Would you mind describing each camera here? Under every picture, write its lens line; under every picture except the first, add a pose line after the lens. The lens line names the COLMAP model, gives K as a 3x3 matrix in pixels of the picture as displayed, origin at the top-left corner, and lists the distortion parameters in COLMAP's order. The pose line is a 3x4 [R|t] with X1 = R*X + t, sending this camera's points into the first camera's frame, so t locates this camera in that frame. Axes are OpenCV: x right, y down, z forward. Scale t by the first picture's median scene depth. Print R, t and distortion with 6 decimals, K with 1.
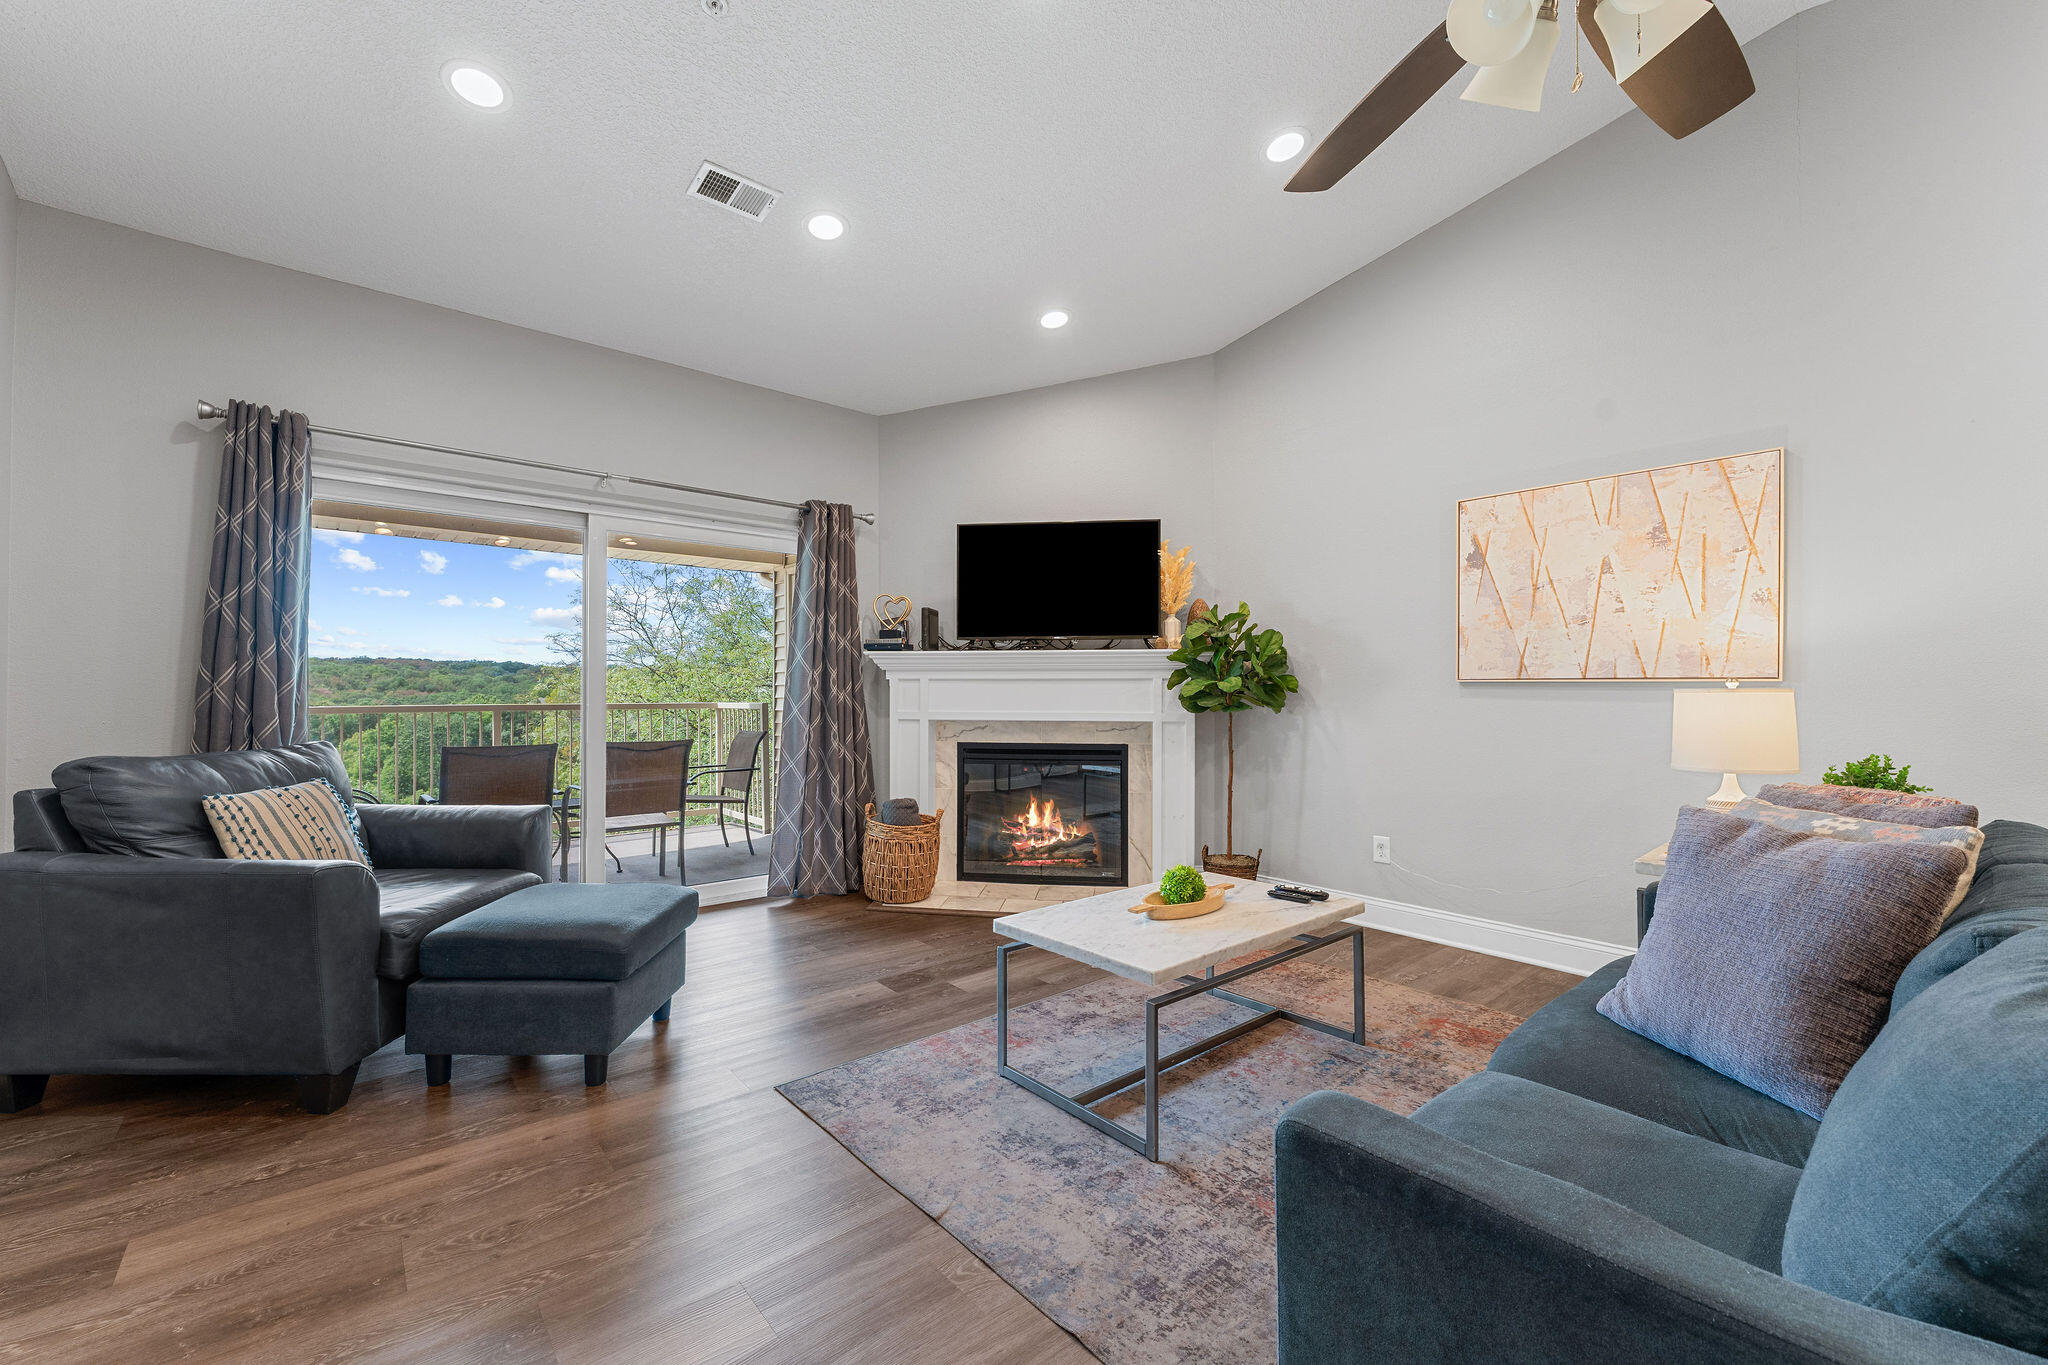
lens RADIAL K [[811.5, 0, 1013.8], [0, 811.5, 684.2], [0, 0, 1]] dist [-0.006961, -0.000005]
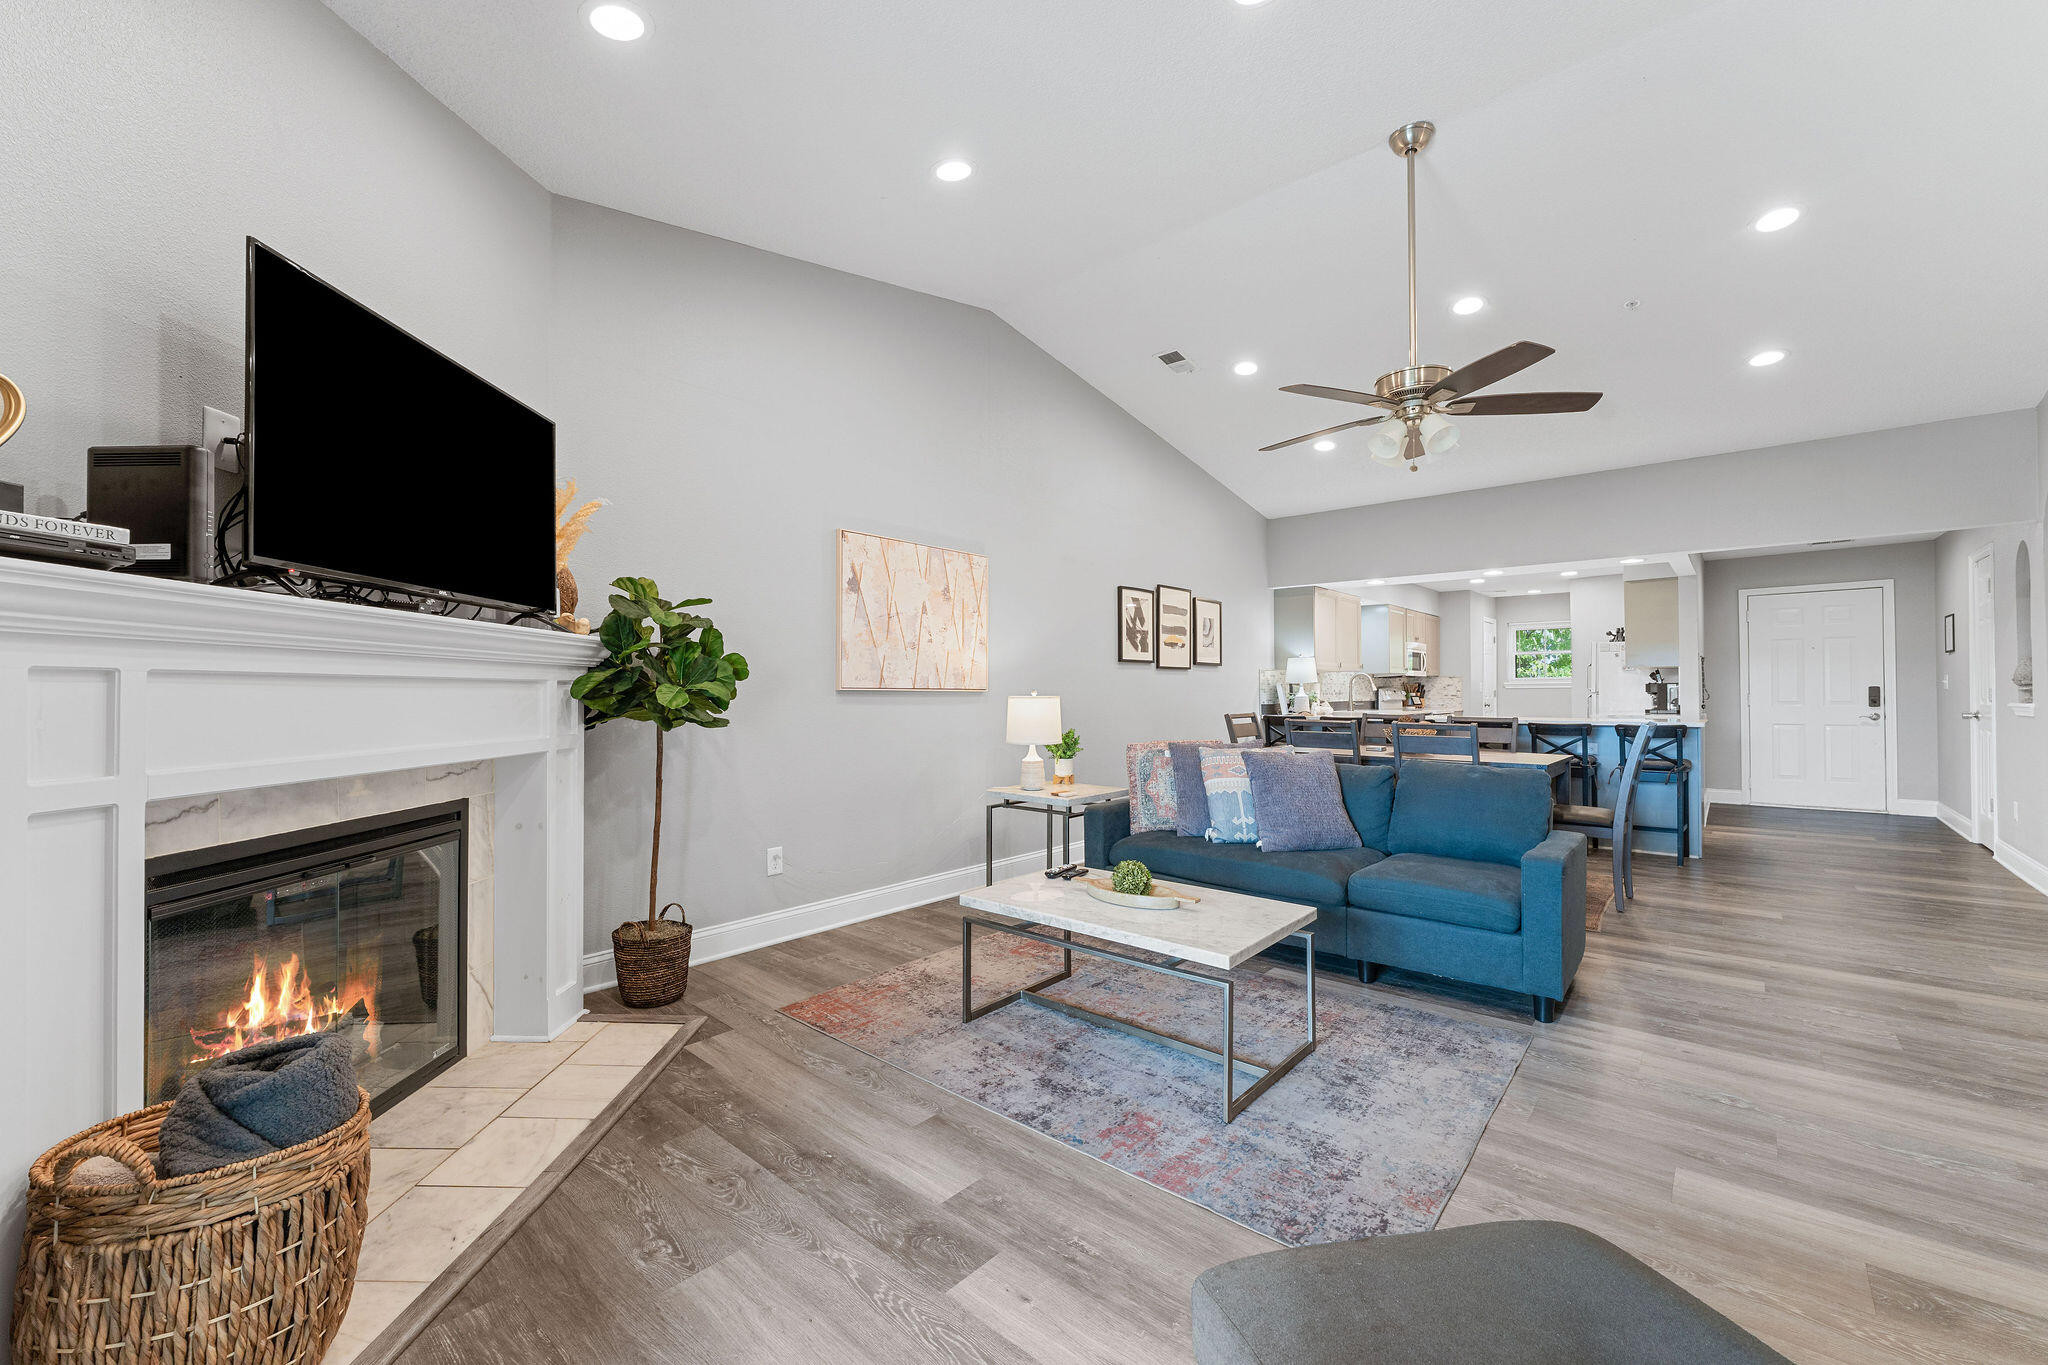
lens RADIAL K [[811.5, 0, 1013.8], [0, 811.5, 684.2], [0, 0, 1]] dist [-0.006961, -0.000005]
pose [[-0.142281, 0.007292, 0.989799, -0.485982], [-0.009600, 0.999916, -0.008746, -0.003044], [-0.989780, -0.010746, -0.142199, 0.747349]]
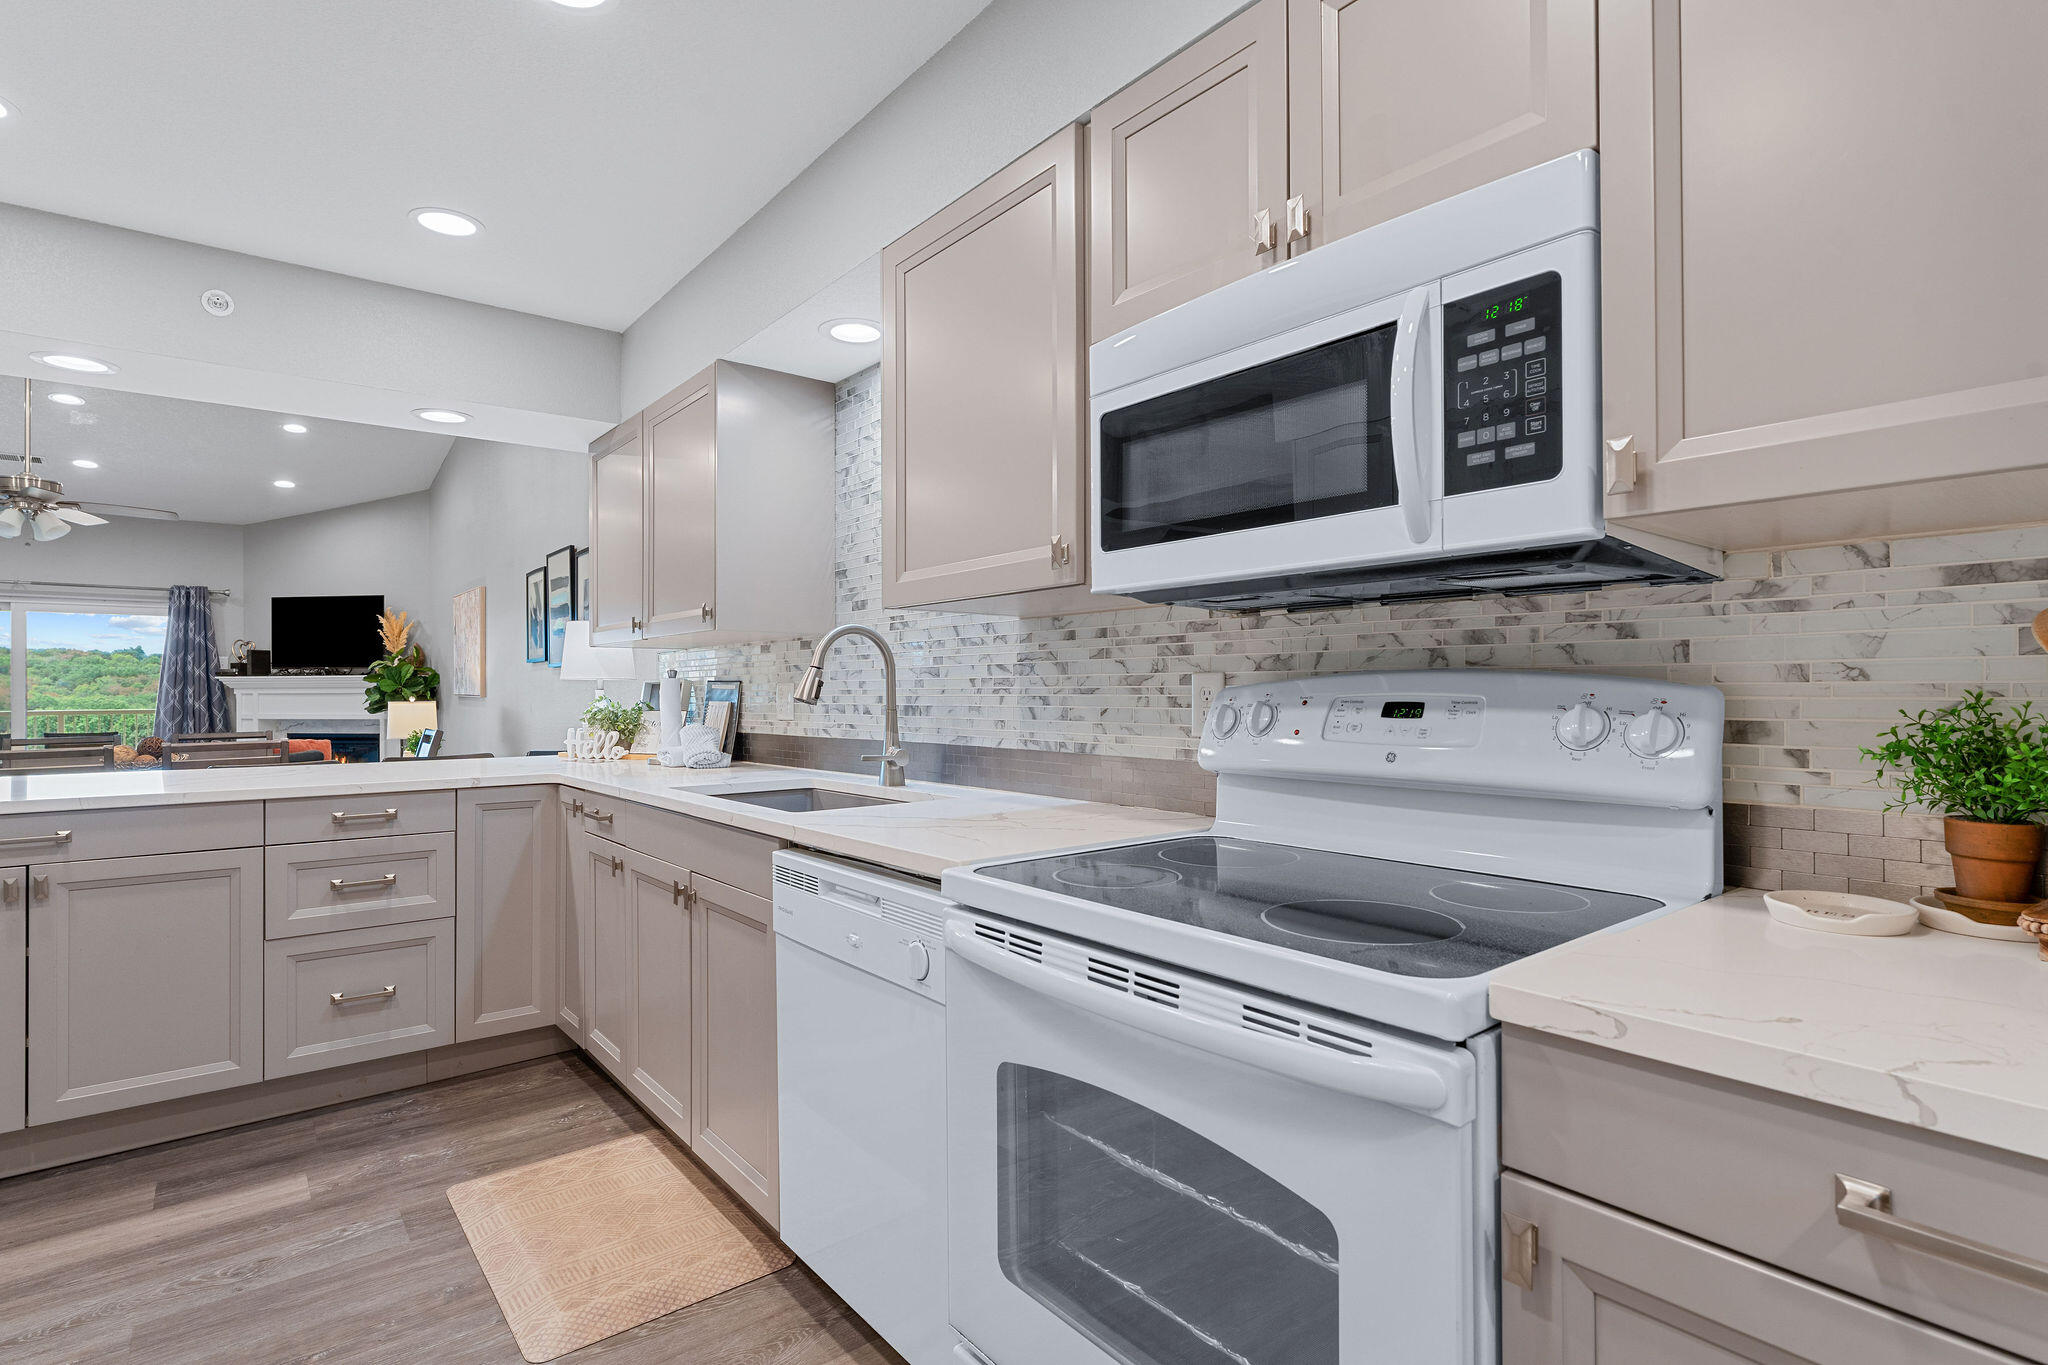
lens RADIAL K [[987.6, 0, 1024.0], [0, 987.6, 682.5], [0, 0, 1]] dist [-0.000268, -0.008521]
pose [[0.999915, -0.006019, -0.011587, 1.490594], [0.006037, 0.999981, 0.001574, -0.023090], [0.011578, -0.001644, 0.999932, -0.967932]]
